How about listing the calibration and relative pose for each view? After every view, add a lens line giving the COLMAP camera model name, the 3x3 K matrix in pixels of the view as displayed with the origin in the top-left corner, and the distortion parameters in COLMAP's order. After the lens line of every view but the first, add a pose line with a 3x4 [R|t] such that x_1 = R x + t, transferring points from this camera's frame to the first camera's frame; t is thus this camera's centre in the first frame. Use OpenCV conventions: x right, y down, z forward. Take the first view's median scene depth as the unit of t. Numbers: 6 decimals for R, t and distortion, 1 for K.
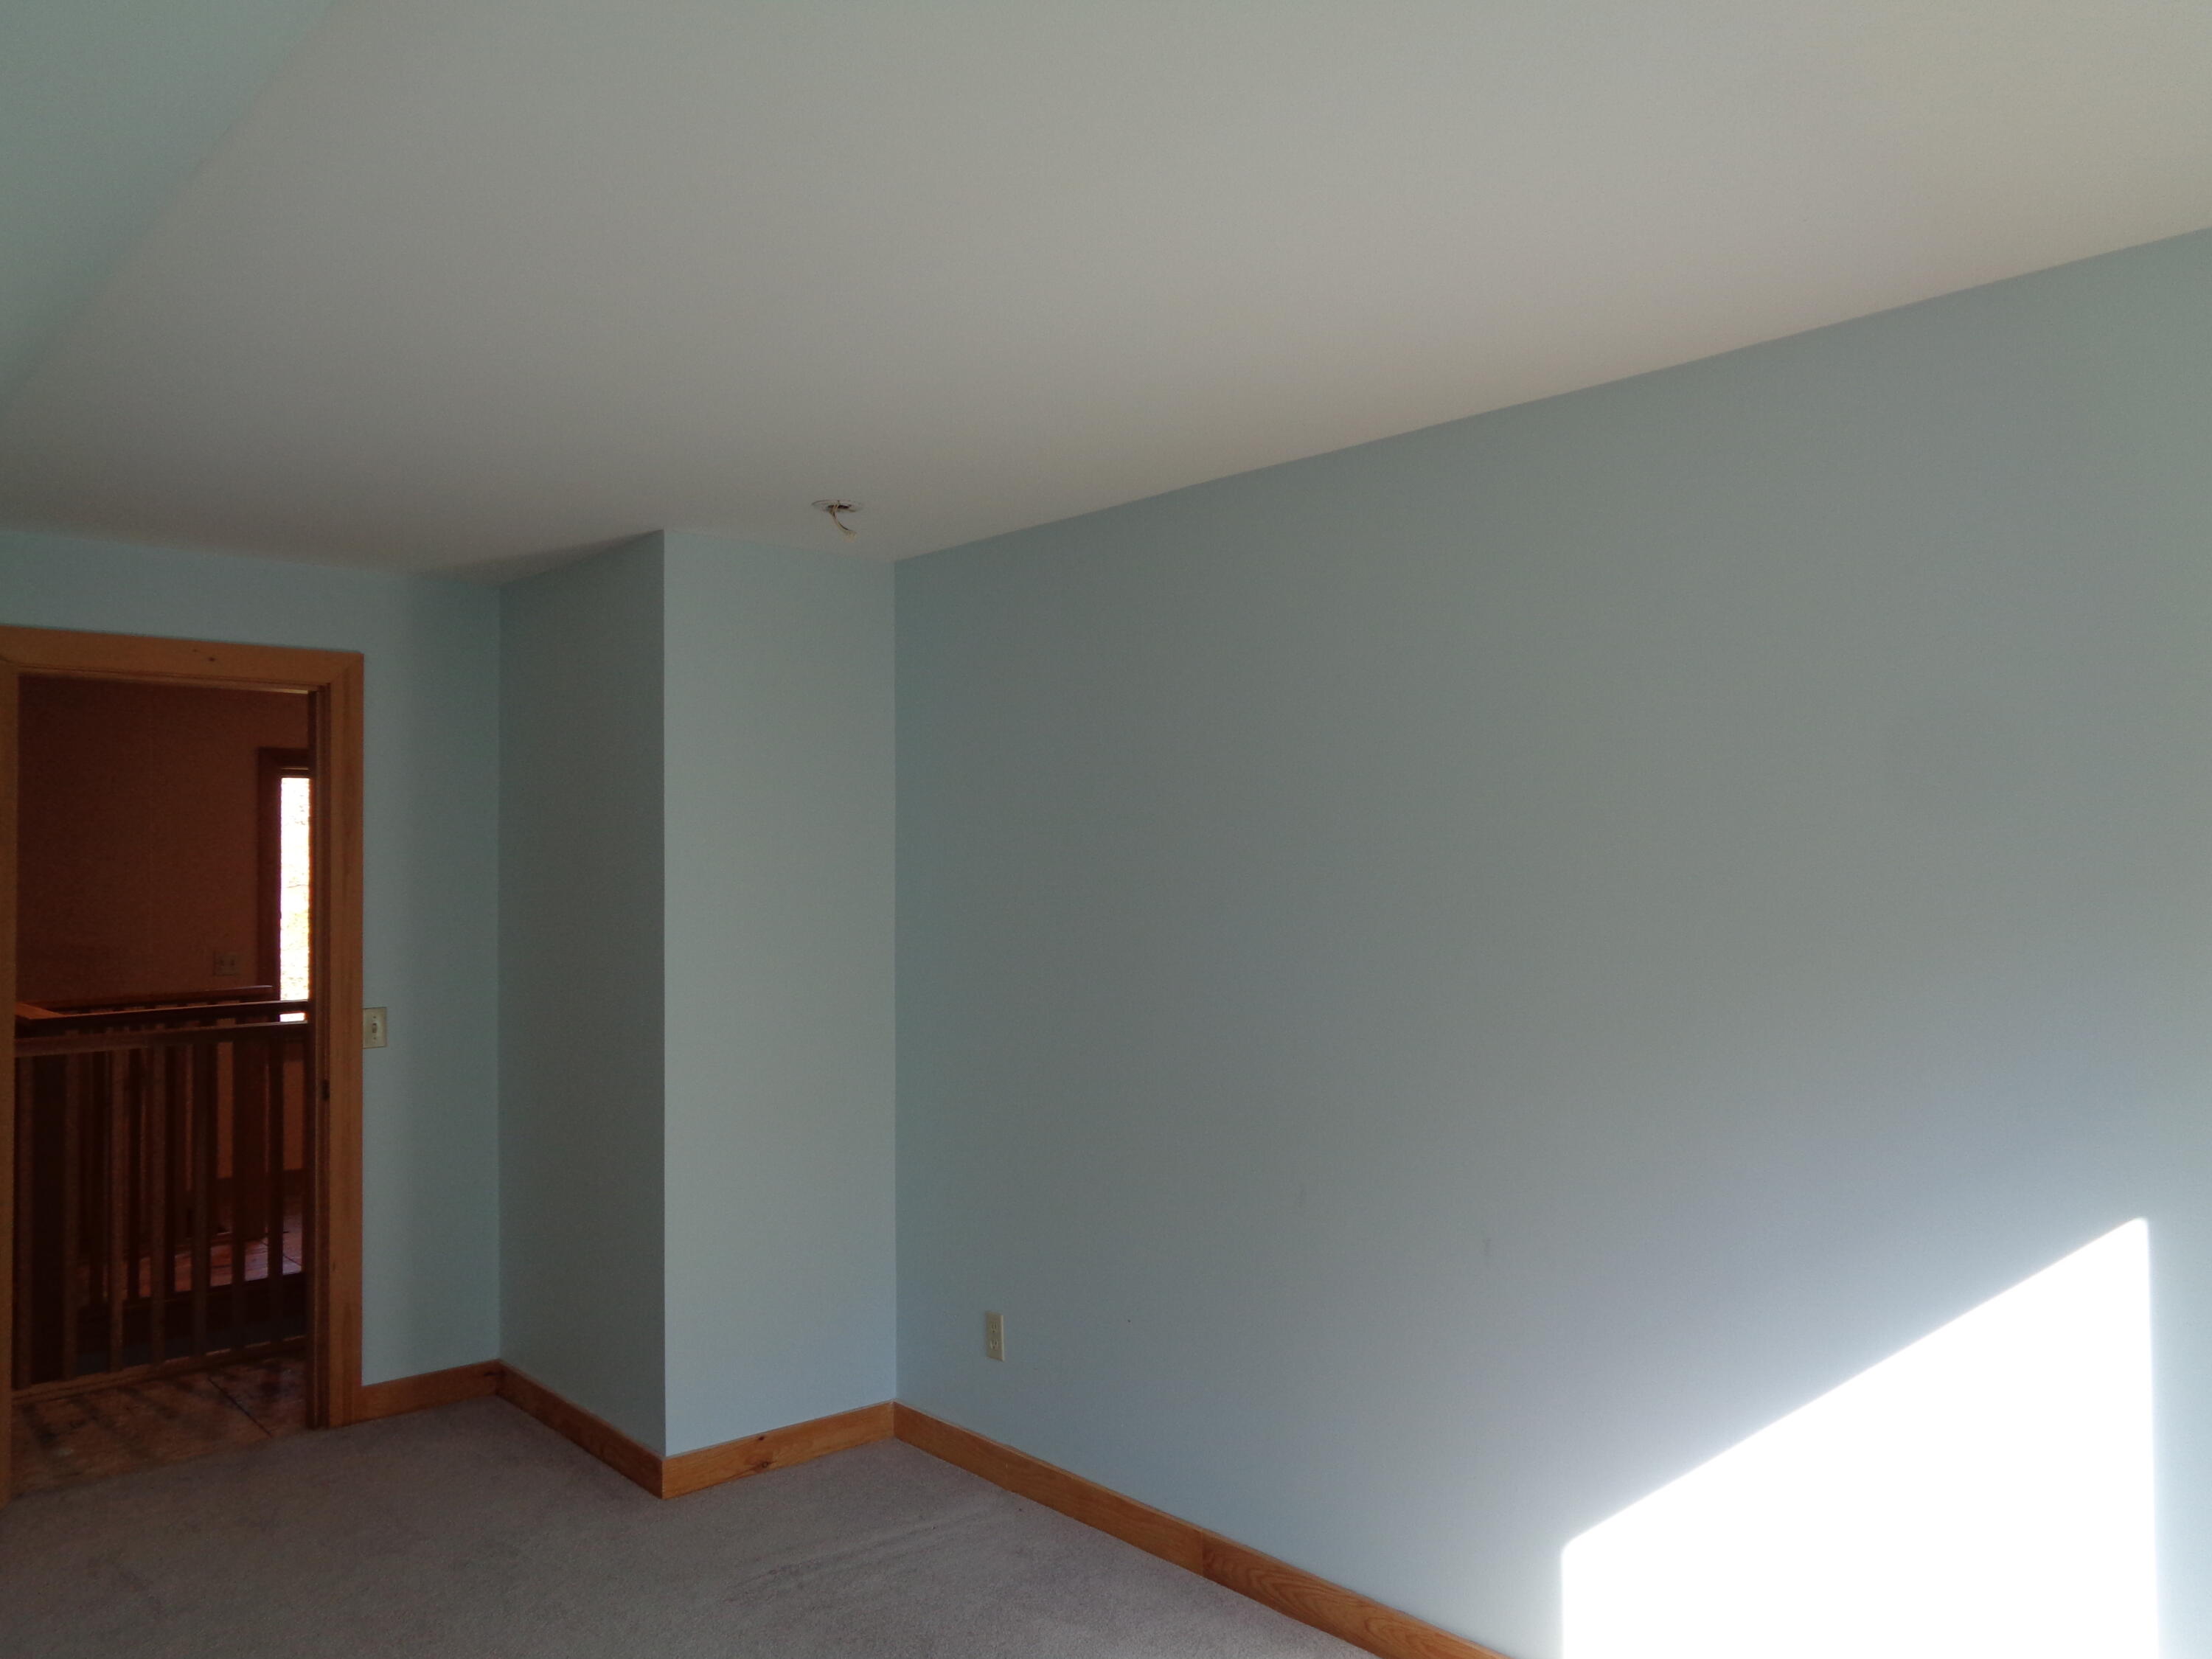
lens RADIAL K [[1694.9, 0, 1098.7], [0, 1694.9, 821.2], [0, 0, 1]] dist [0.010139, 0.003862]
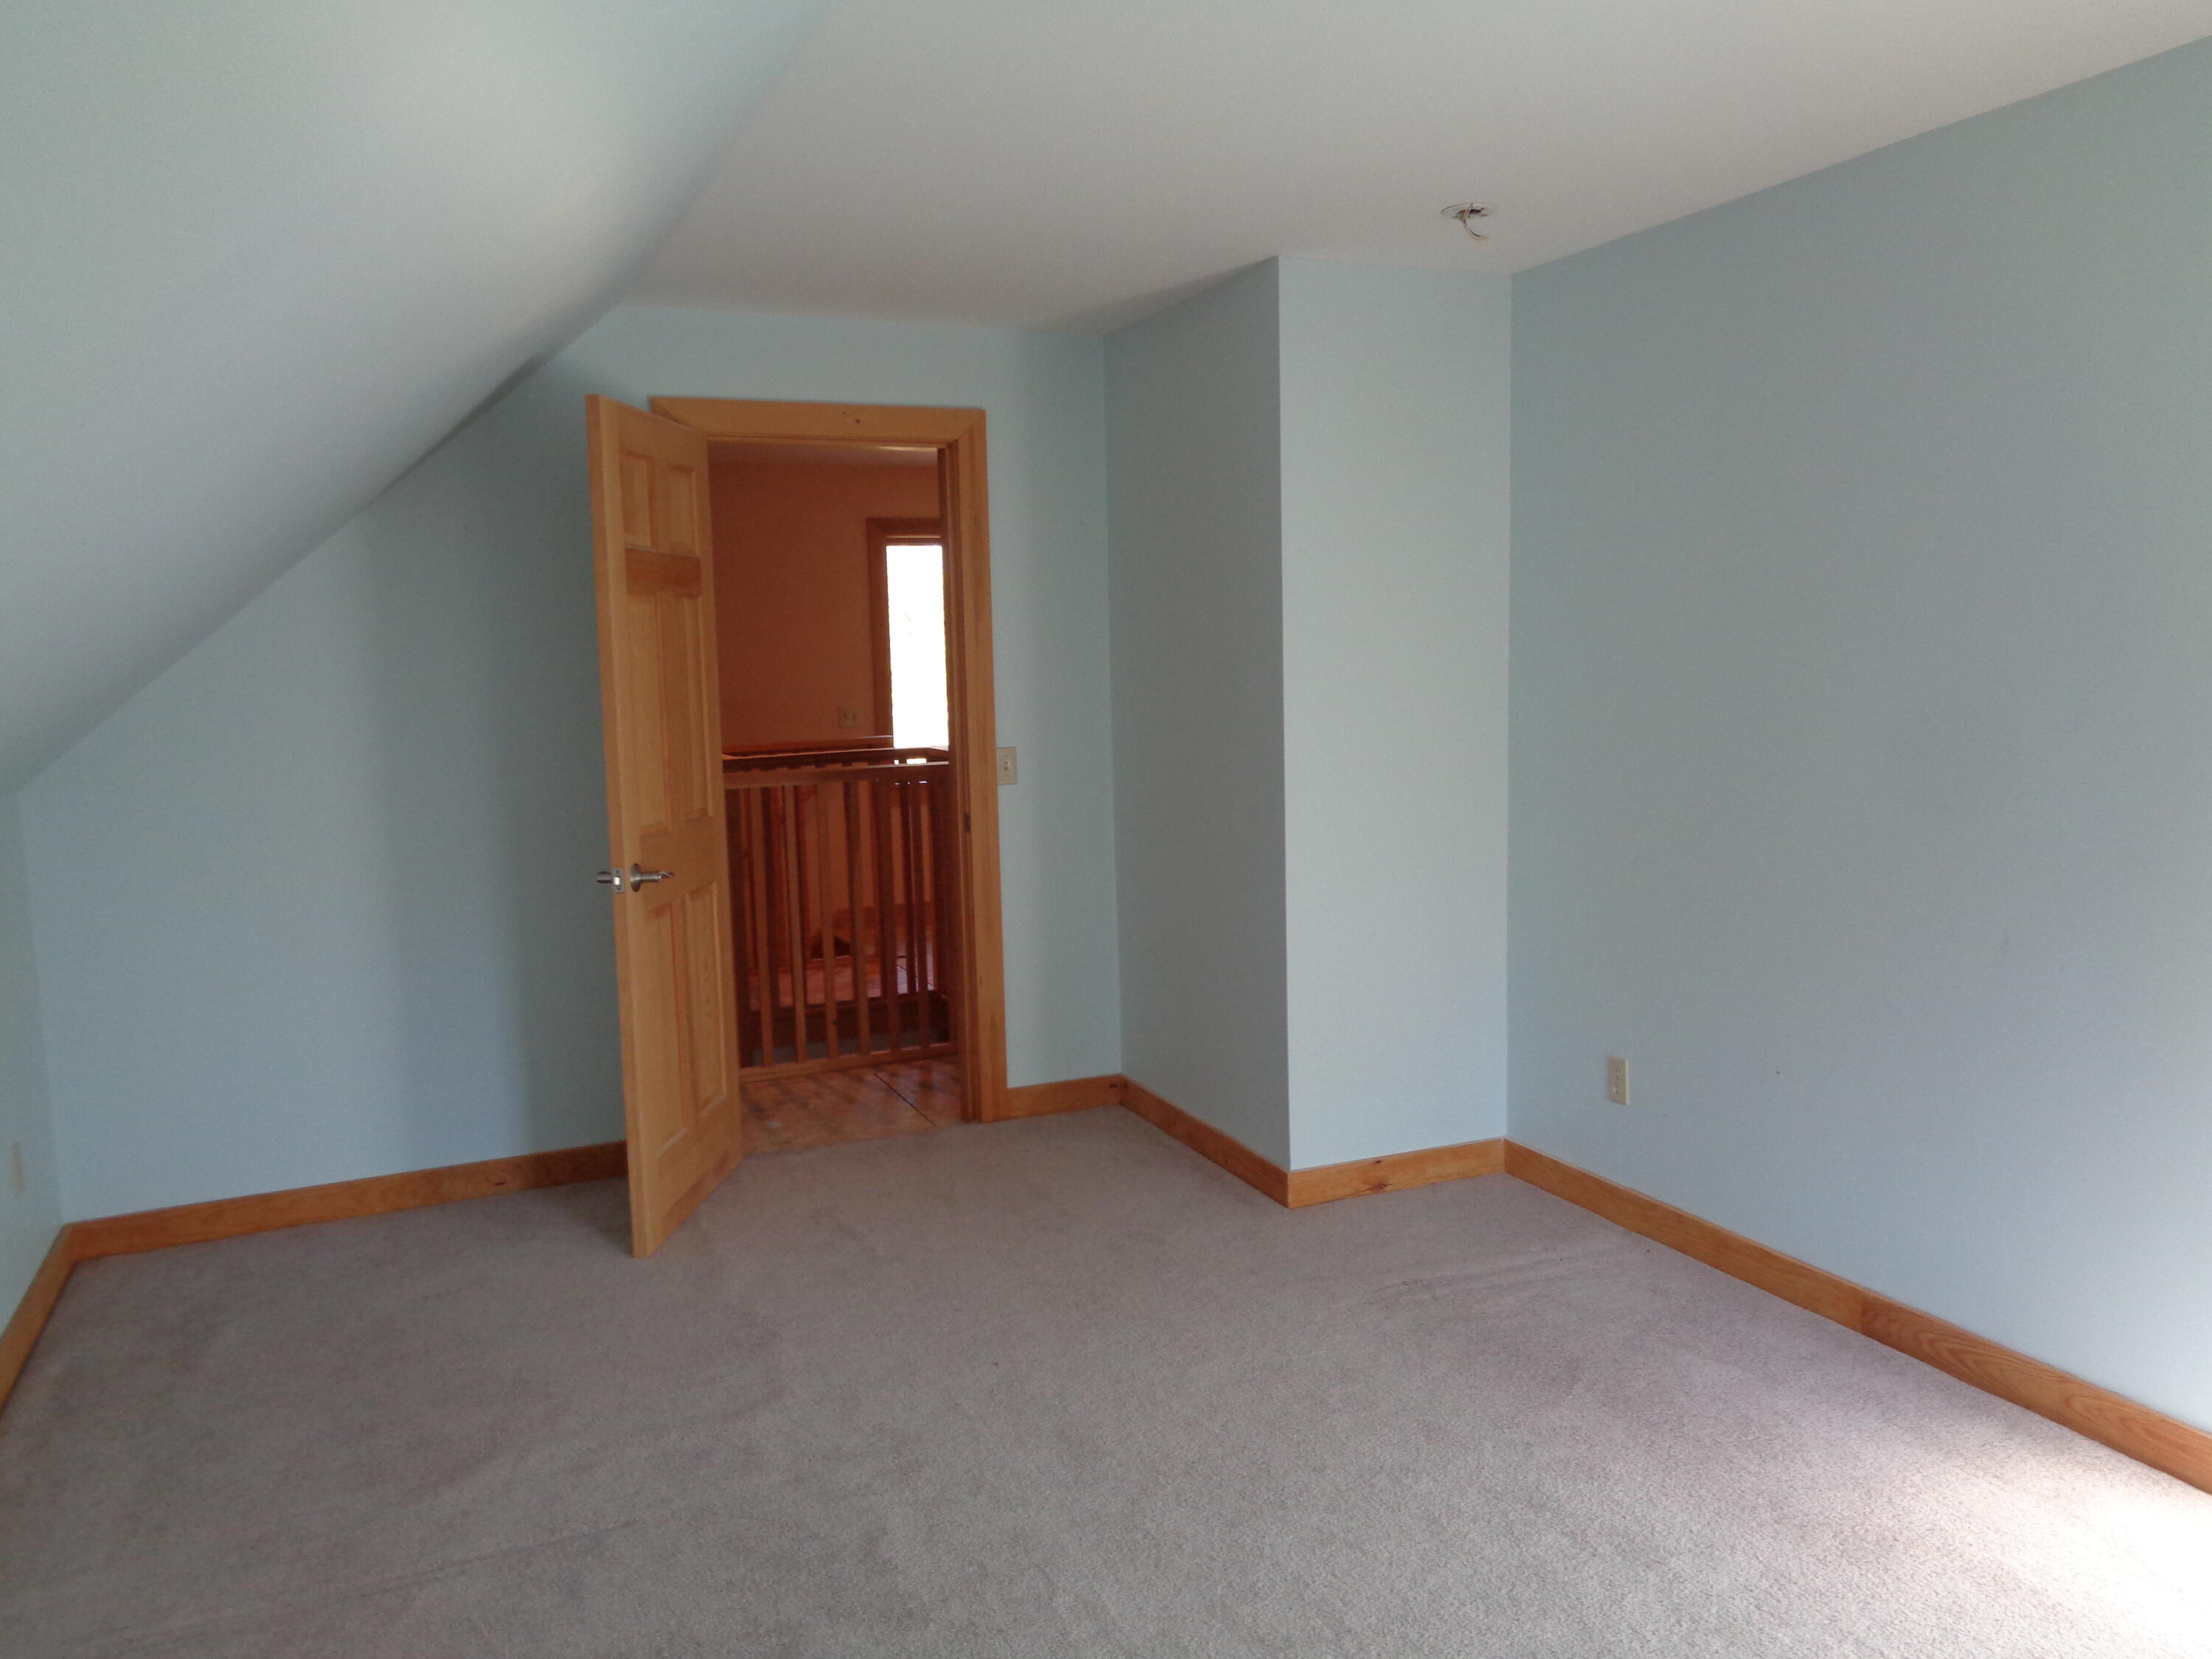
lens RADIAL K [[1694.9, 0, 1056.0], [0, 1694.9, 831.5], [0, 0, 1]] dist [0.010139, 0.003862]
pose [[0.950059, 0.017244, -0.311592, -0.066478], [0.026871, 0.990243, 0.136733, 0.018301], [0.310910, -0.138277, 0.940327, -0.002807]]
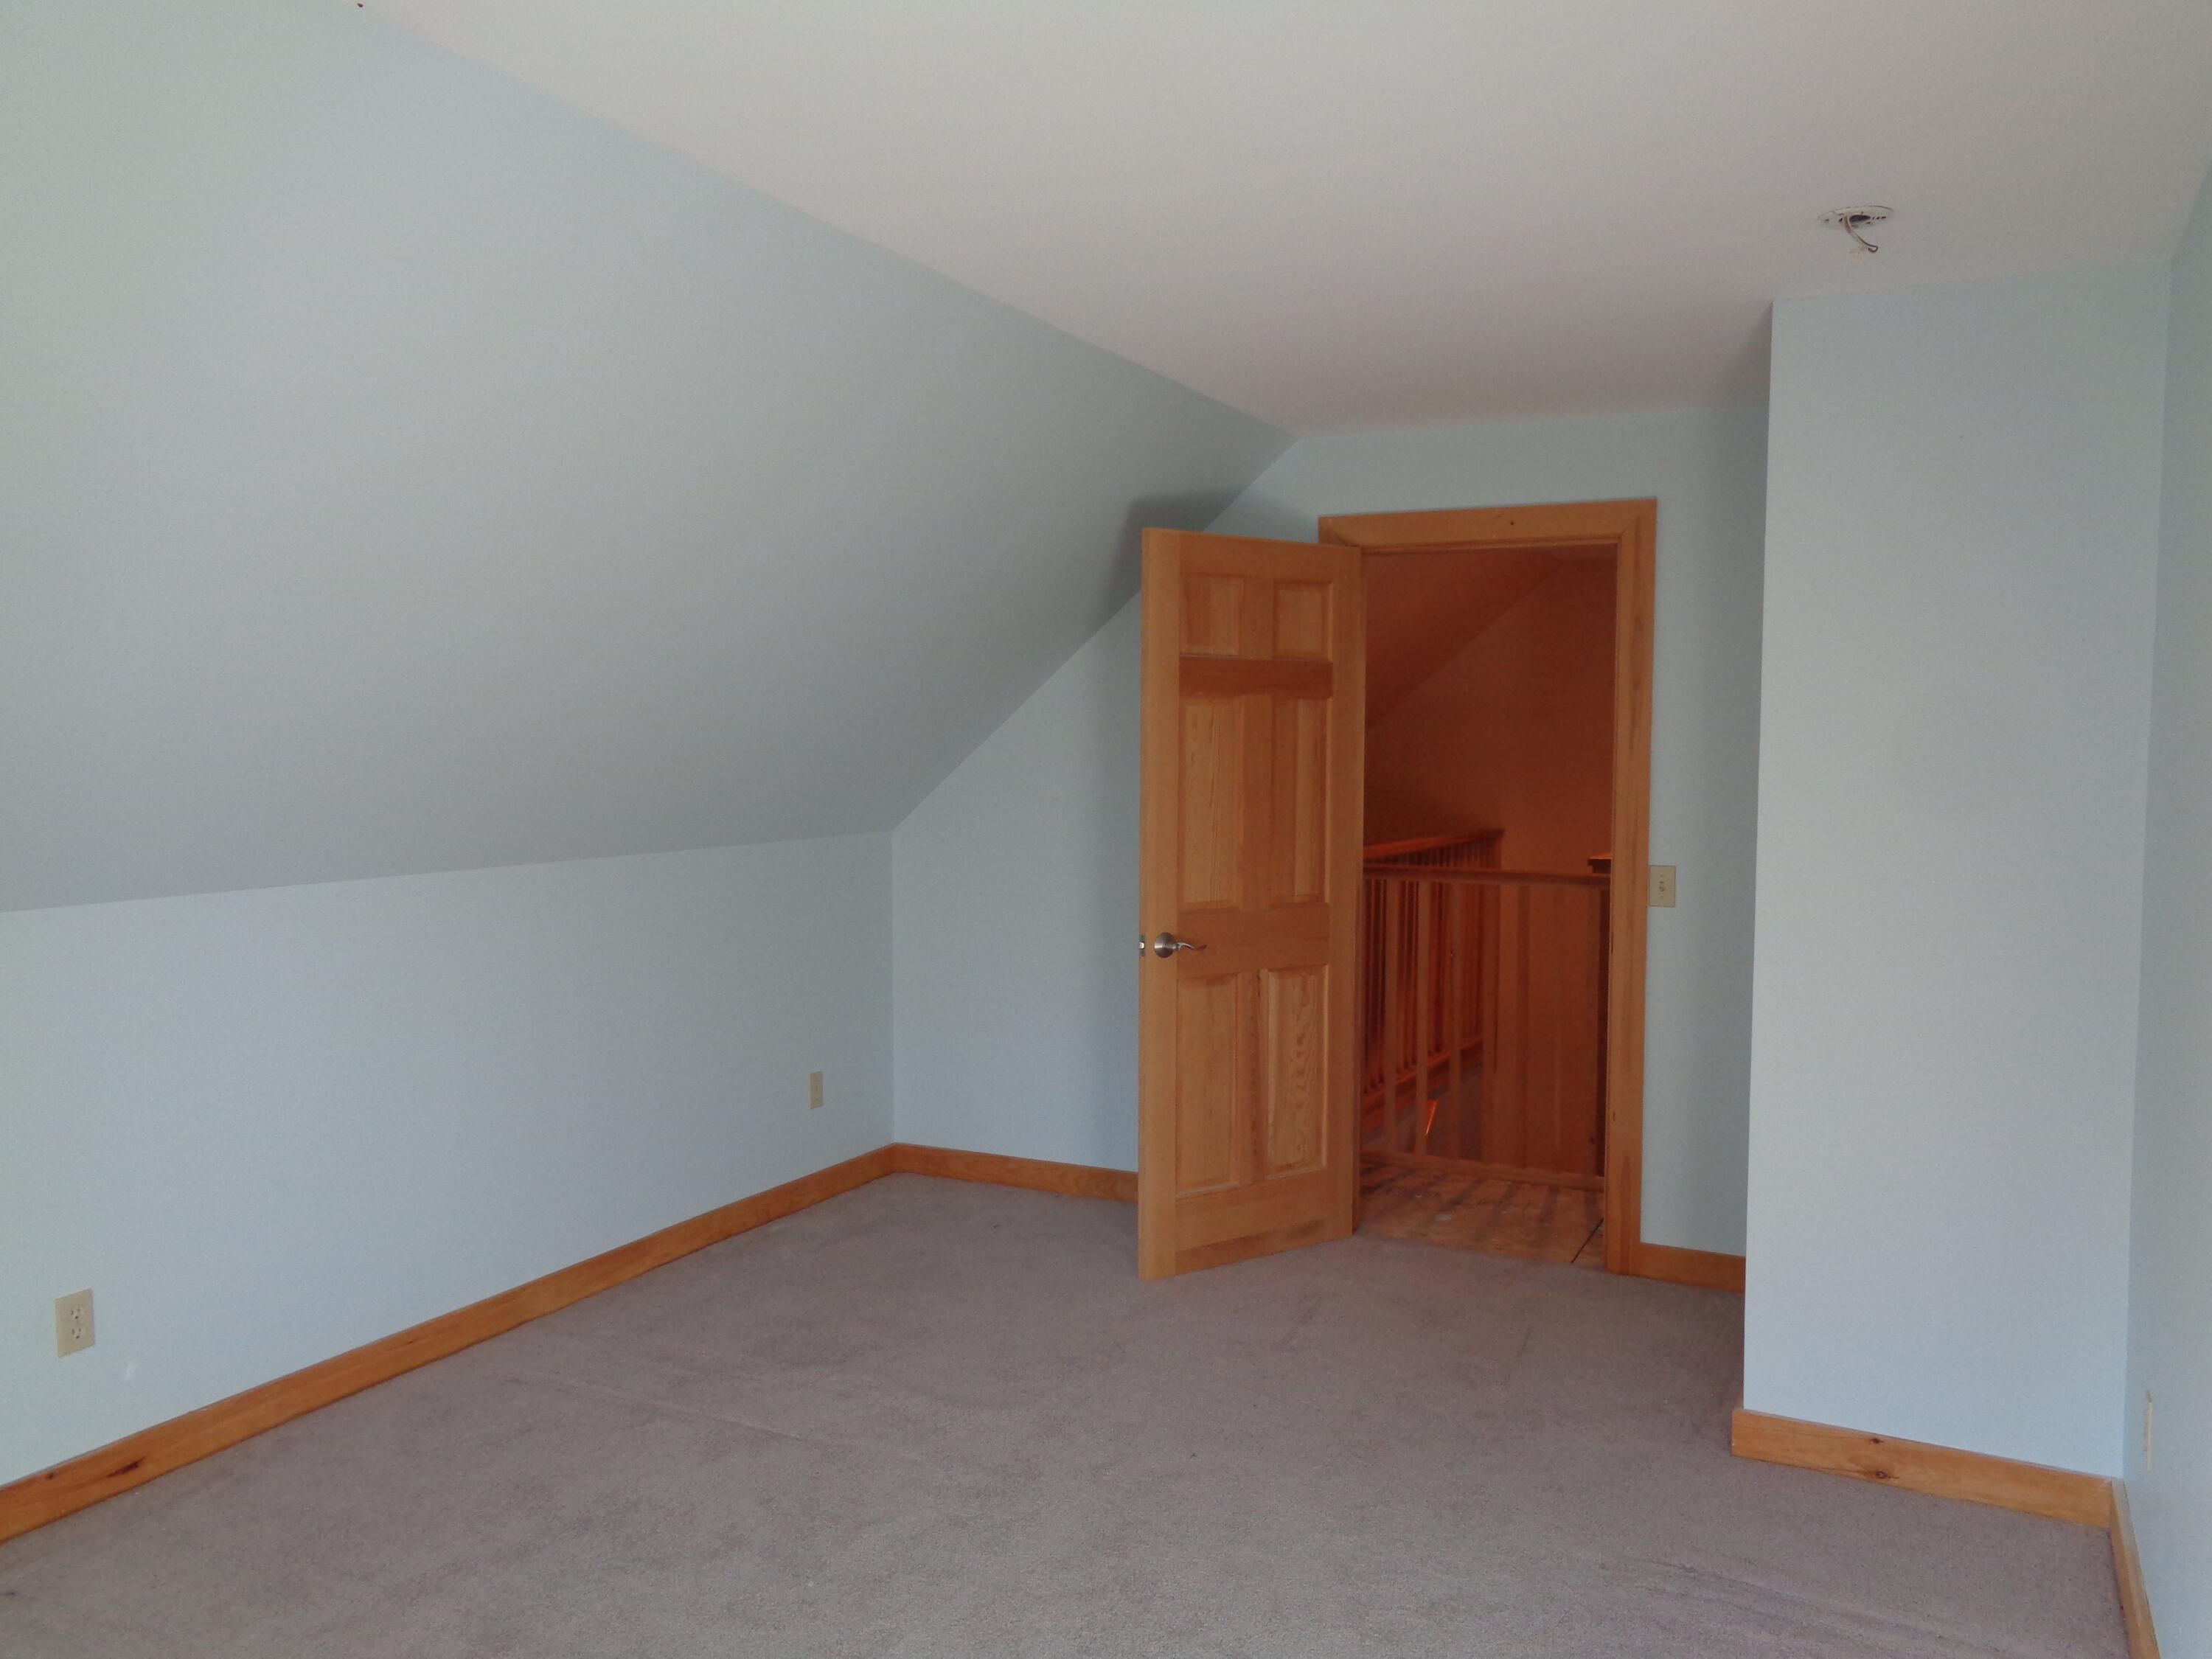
lens RADIAL K [[1694.9, 0, 1183.0], [0, 1694.9, 837.8], [0, 0, 1]] dist [0.010139, 0.003862]
pose [[0.366432, 0.063569, -0.928271, 0.400068], [0.012727, 0.997228, 0.073315, 0.020488], [0.930358, -0.038679, 0.364607, 0.418956]]
